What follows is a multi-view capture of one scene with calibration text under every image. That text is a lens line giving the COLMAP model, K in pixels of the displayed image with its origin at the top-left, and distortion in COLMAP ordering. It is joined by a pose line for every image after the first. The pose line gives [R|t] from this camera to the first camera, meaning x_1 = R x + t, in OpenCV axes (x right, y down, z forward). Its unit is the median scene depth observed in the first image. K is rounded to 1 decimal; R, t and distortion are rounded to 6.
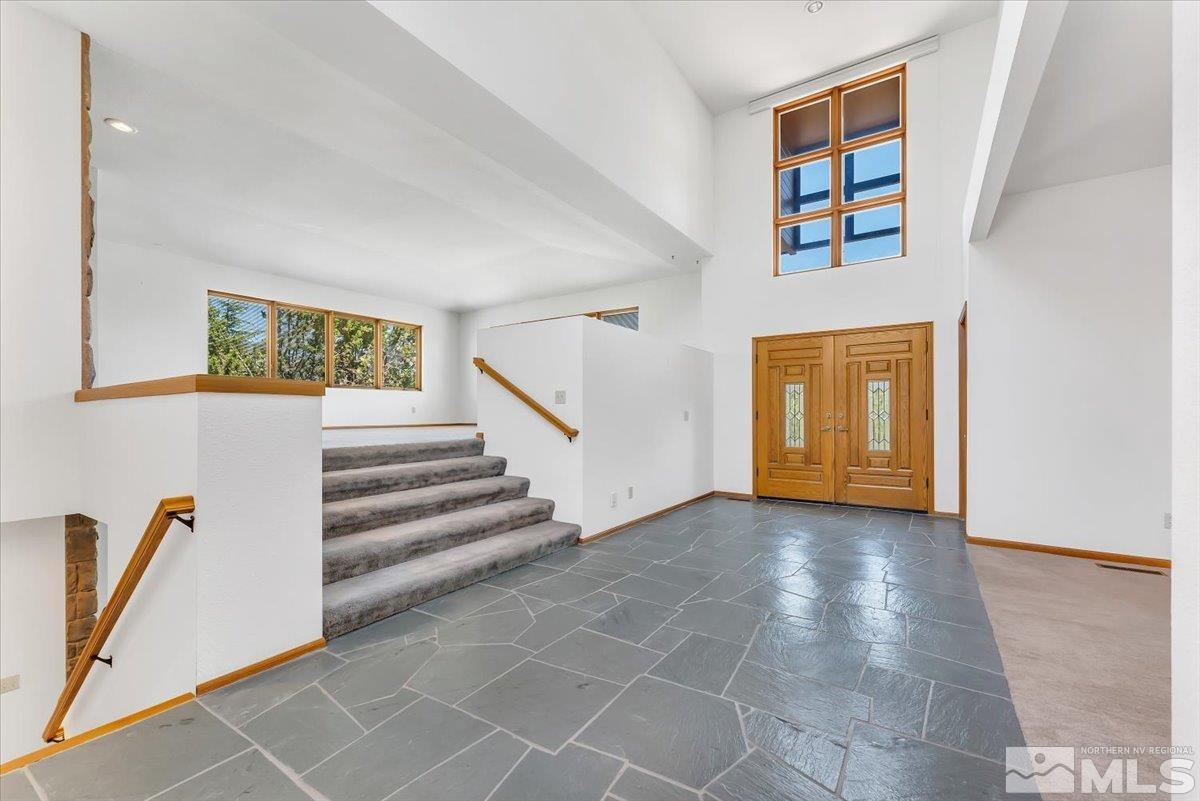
lens RADIAL K [[481.6, 0, 596.3], [0, 481.6, 412.5], [0, 0, 1]] dist [-0.016195, 0.001303]
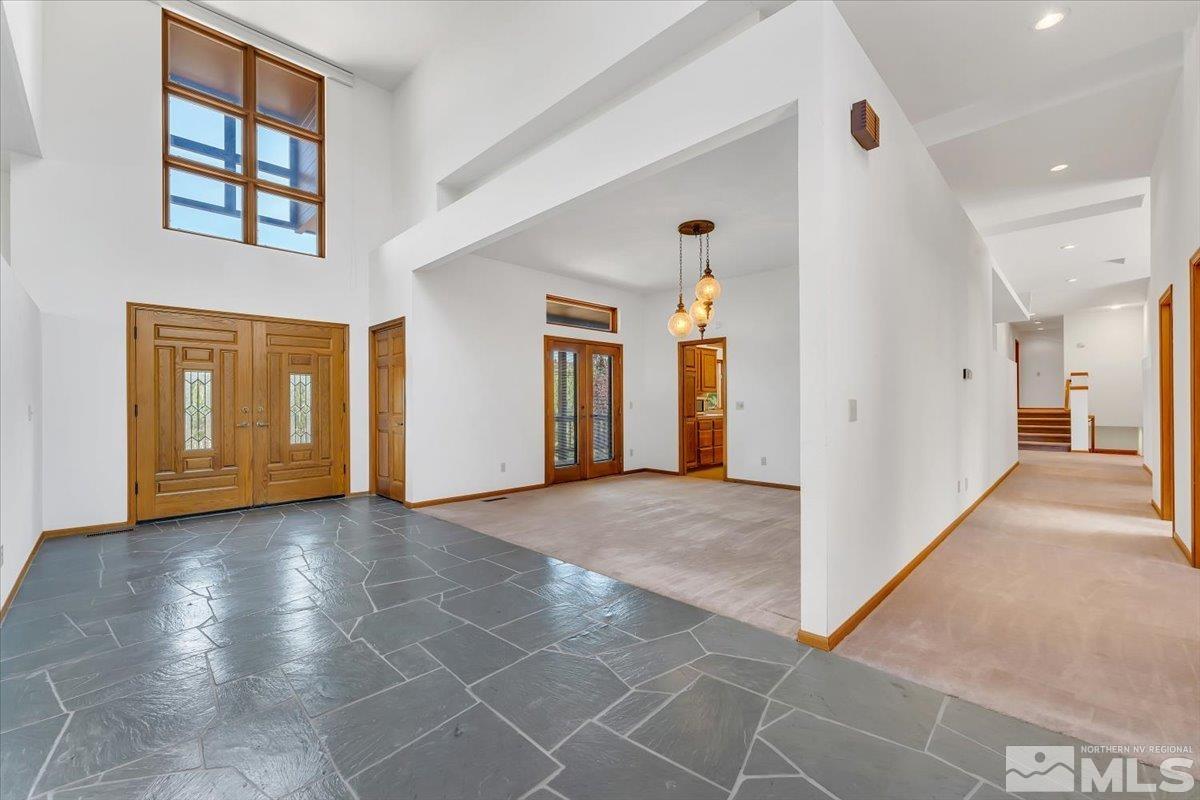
lens RADIAL K [[481.6, 0, 598.0], [0, 481.6, 398.7], [0, 0, 1]] dist [-0.016195, 0.001303]
pose [[0.185790, 0.010278, 0.982536, -0.252345], [0.006037, 0.999914, -0.011601, 0.000642], [-0.982571, 0.008087, 0.185712, 0.189855]]
